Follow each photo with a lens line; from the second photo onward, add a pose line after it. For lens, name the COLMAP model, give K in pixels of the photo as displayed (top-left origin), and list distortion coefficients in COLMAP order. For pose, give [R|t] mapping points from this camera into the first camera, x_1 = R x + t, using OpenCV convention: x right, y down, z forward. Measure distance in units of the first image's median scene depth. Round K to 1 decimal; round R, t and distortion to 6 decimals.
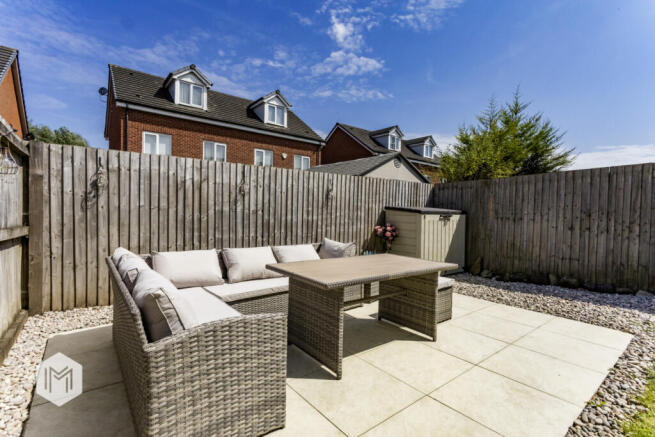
lens RADIAL K [[308.4, 0, 327.5], [0, 308.4, 218.5], [0, 0, 1]] dist [0.000666, -0.000089]
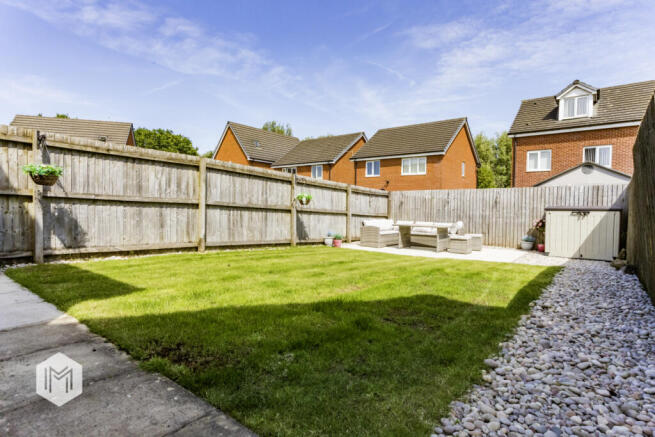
lens RADIAL K [[360.5, 0, 328.2], [0, 360.5, 208.7], [0, 0, 1]] dist [0.022654, -0.000182]
pose [[0.244840, -0.015105, -0.969446, 1.623377], [-0.033672, 0.999143, -0.024072, 0.048507], [0.968979, 0.038537, 0.244122, -0.407110]]
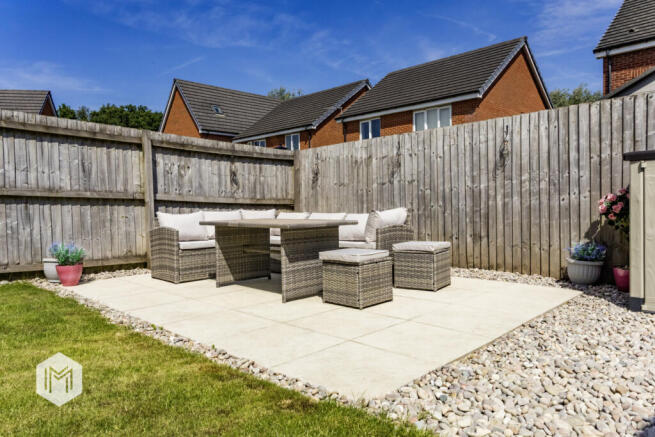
lens RADIAL K [[442.0, 0, 327.5], [0, 442.0, 218.5], [0, 0, 1]] dist [0.020507, -0.000719]
pose [[0.115527, 0.013298, -0.993215, 0.832227], [-0.001964, 0.999911, 0.013159, 0.055101], [0.993302, 0.000431, 0.115543, 0.463047]]
